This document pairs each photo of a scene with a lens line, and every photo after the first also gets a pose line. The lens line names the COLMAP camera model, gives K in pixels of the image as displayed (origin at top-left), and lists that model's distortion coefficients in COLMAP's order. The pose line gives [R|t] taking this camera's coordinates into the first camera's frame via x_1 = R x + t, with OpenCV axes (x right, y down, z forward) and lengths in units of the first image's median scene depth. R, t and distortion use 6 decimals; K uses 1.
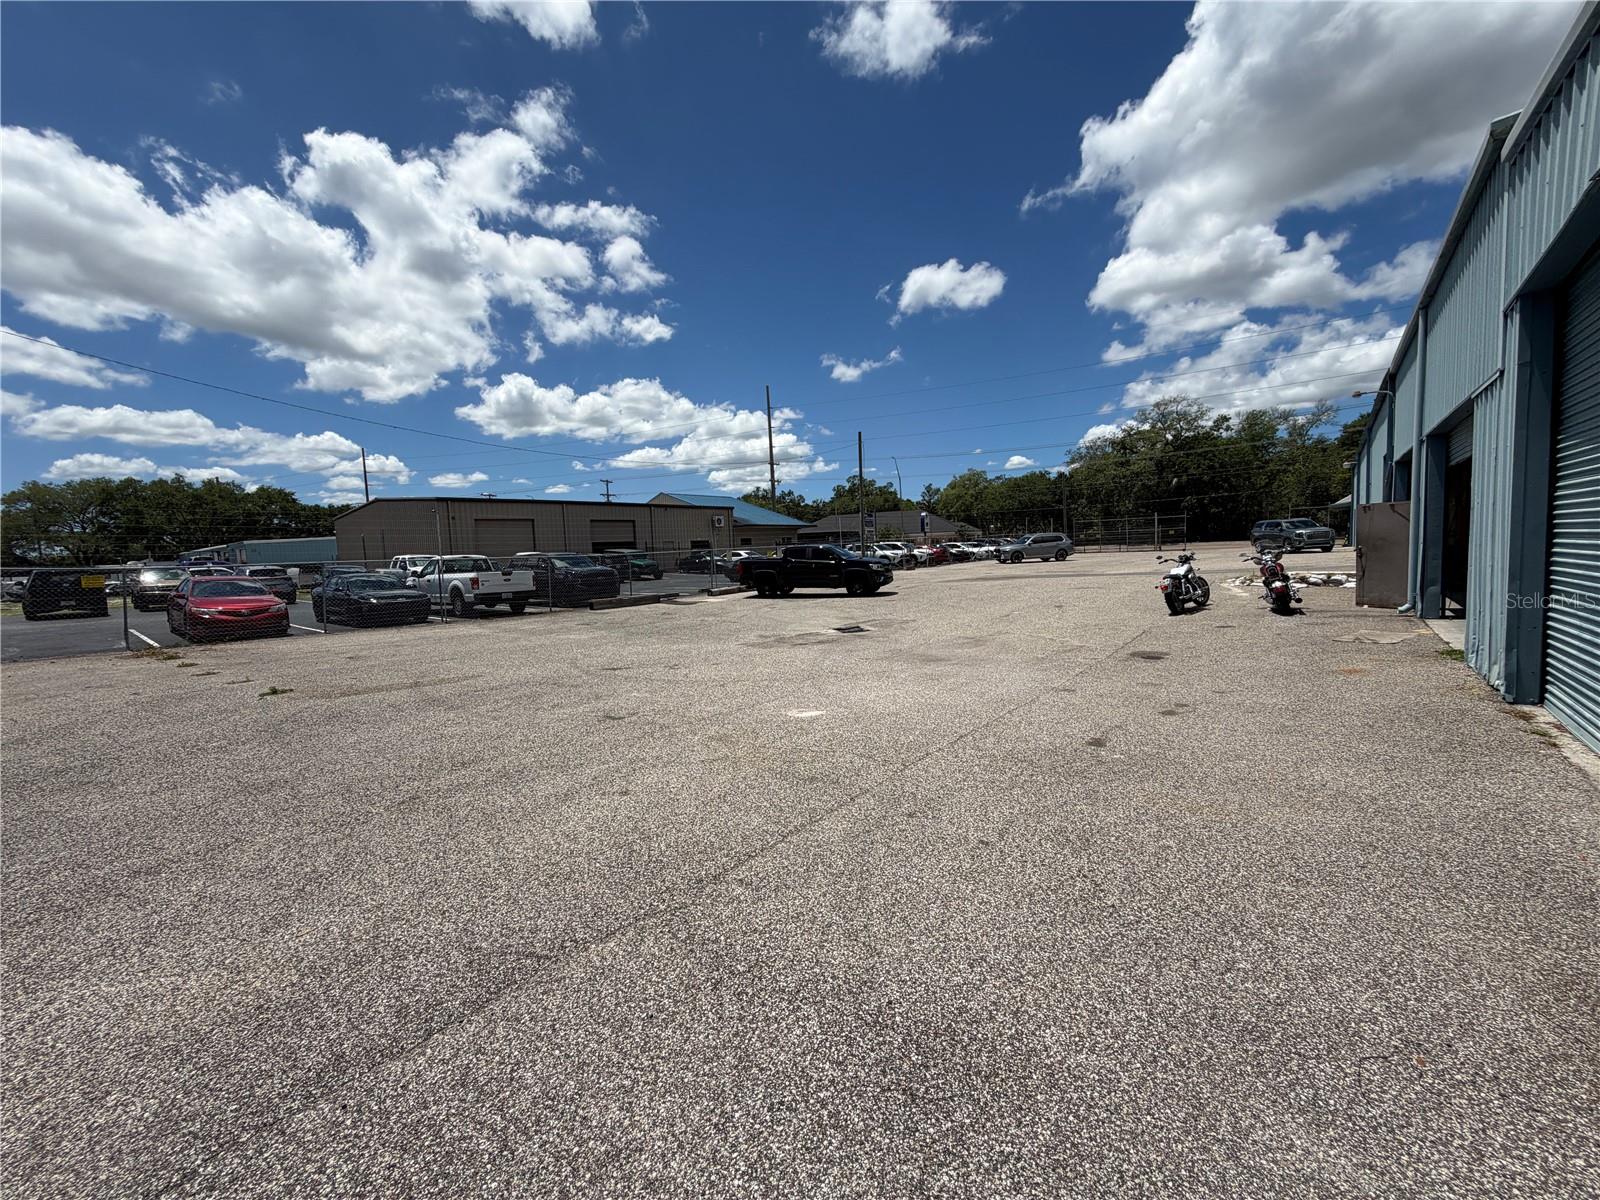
lens RADIAL K [[635.6, 0, 797.1], [0, 635.6, 603.4], [0, 0, 1]] dist [0.000685, -0.000115]
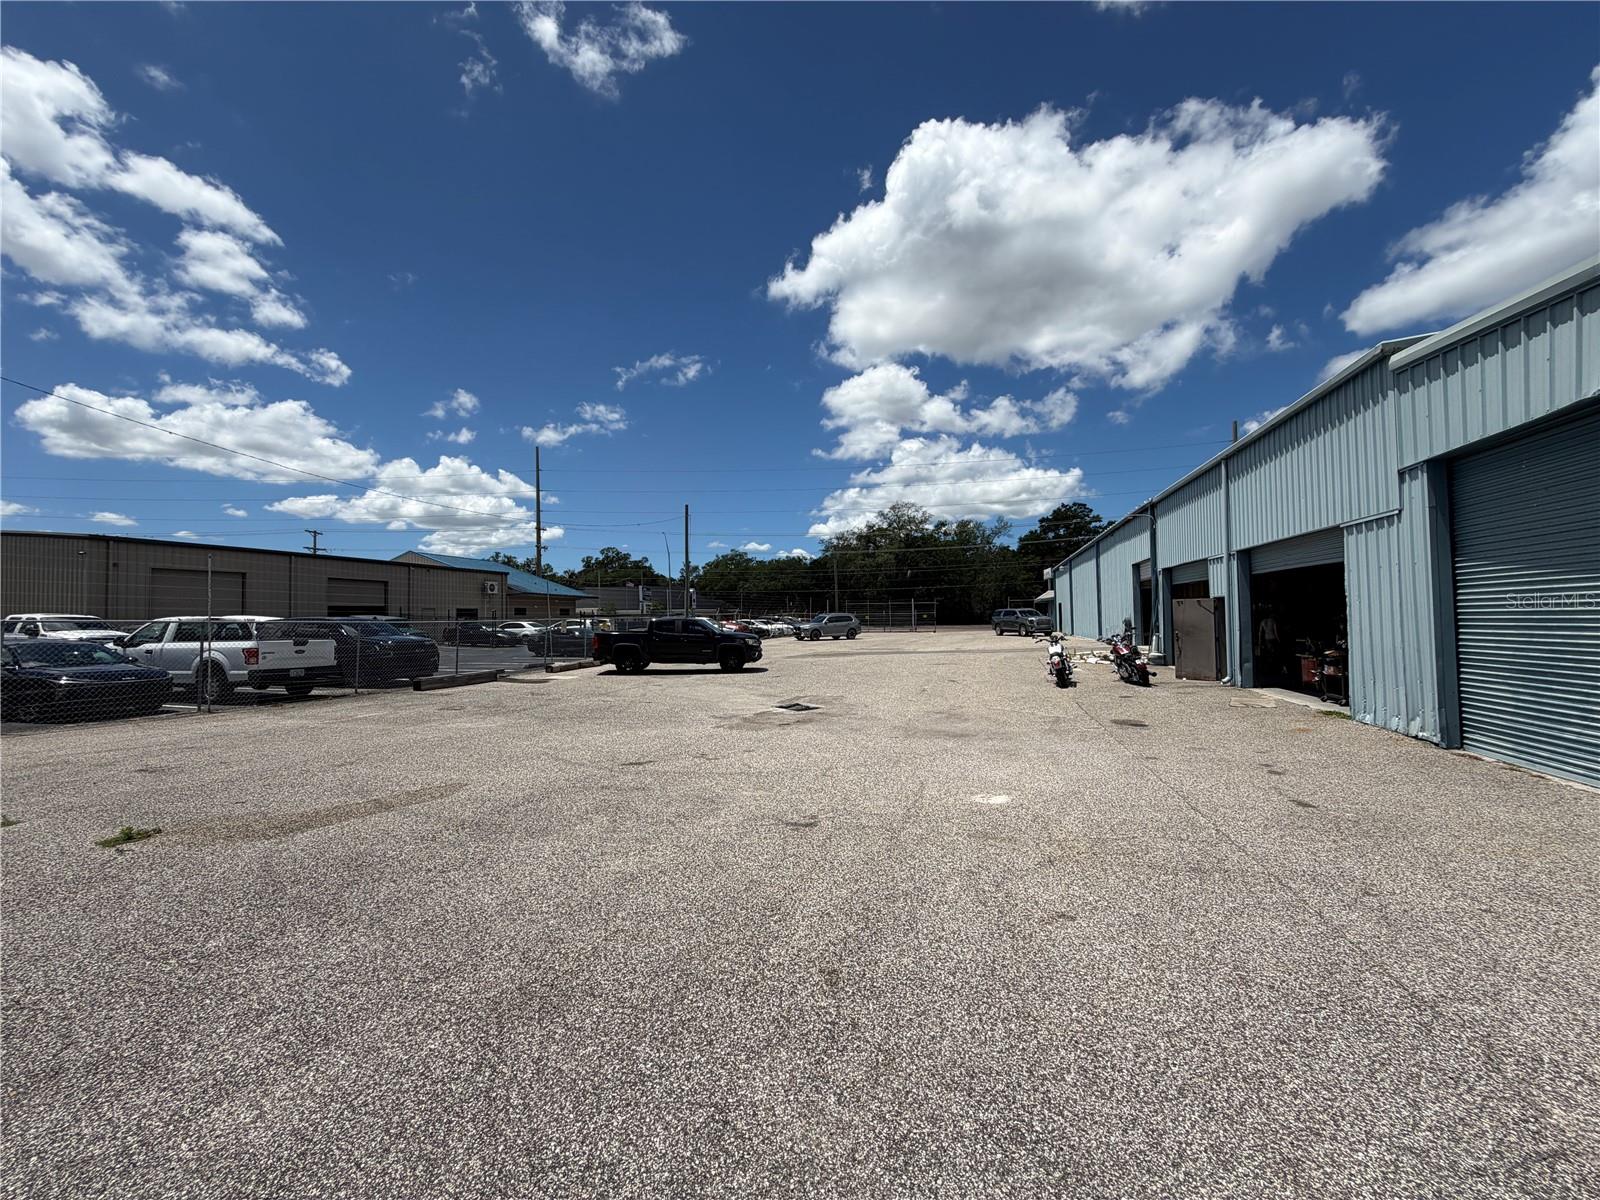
lens RADIAL K [[635.6, 0, 797.1], [0, 635.6, 603.4], [0, 0, 1]] dist [0.000685, -0.000115]
pose [[0.918393, 0.039665, 0.393677, -0.098884], [0.007628, 0.993003, -0.117844, -0.000355], [-0.395597, 0.111230, 0.911664, 0.038446]]
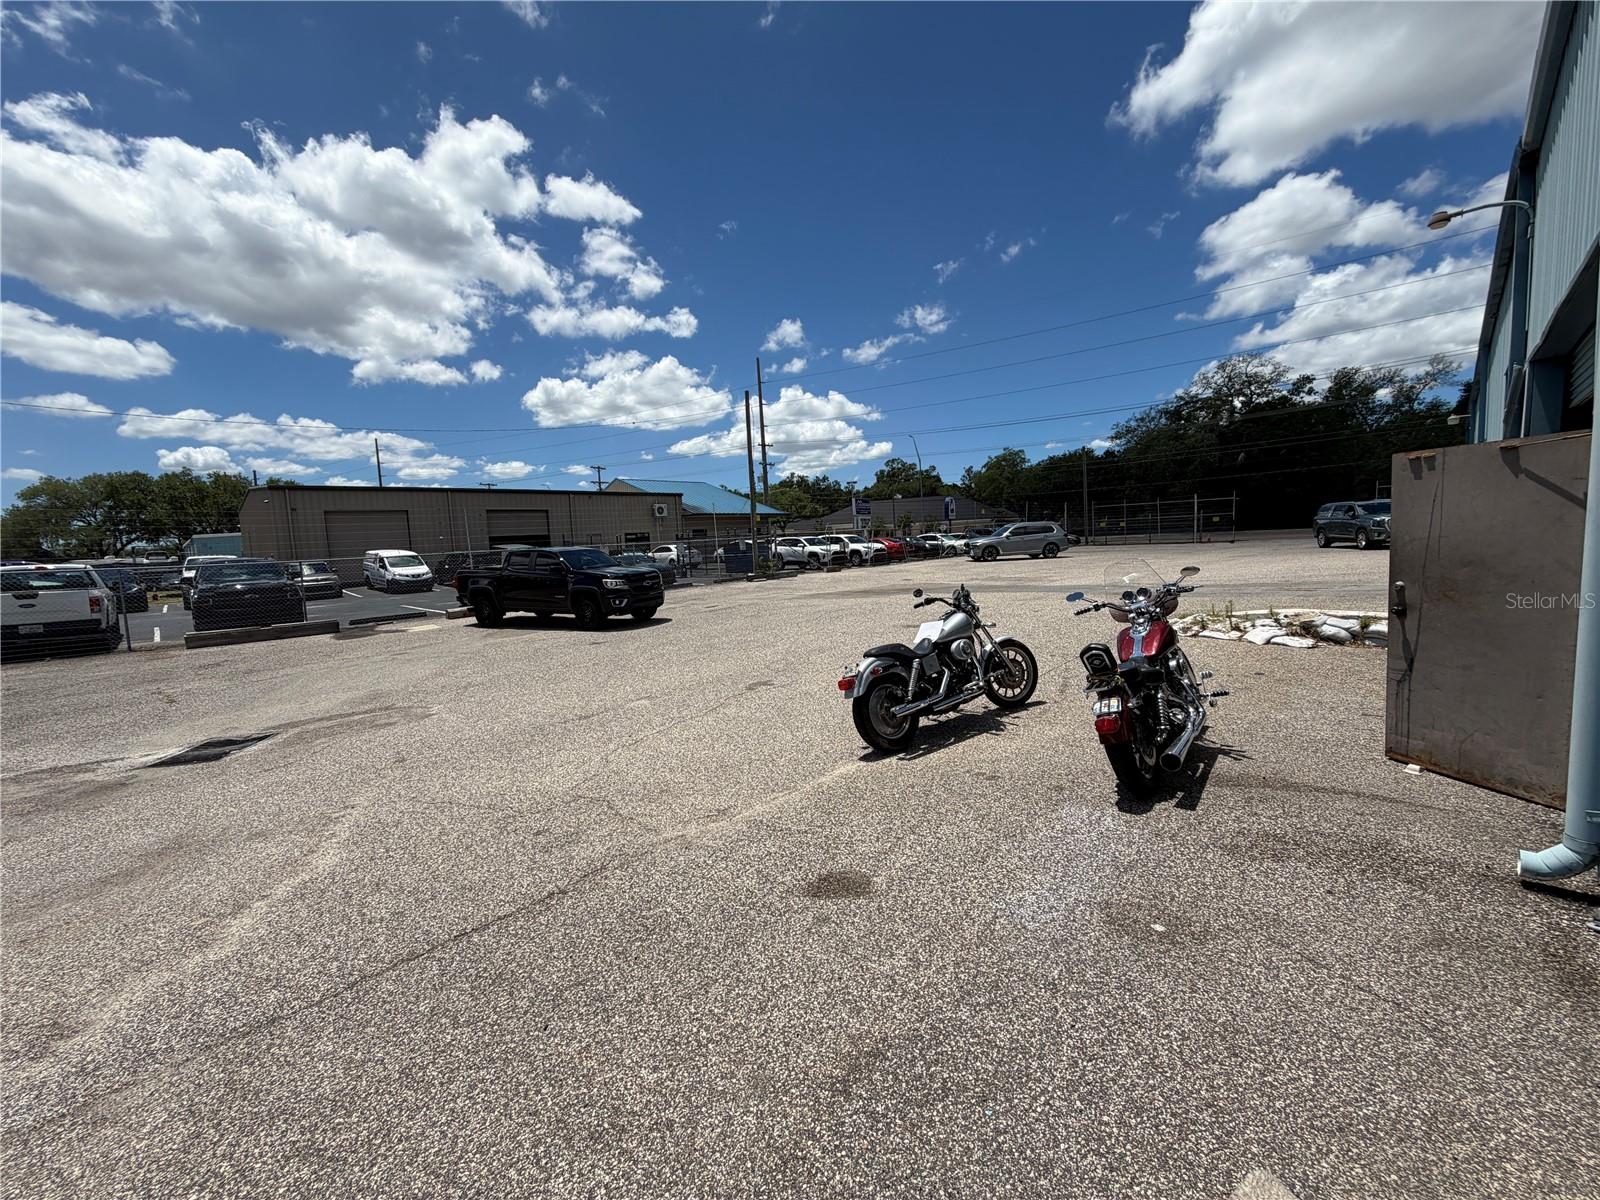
lens RADIAL K [[635.6, 0, 797.1], [0, 635.6, 603.4], [0, 0, 1]] dist [0.000685, -0.000115]
pose [[0.994774, 0.005860, -0.101929, 0.184923], [-0.003843, 0.999793, 0.019971, -0.025528], [0.102025, -0.019475, 0.994591, 0.194853]]
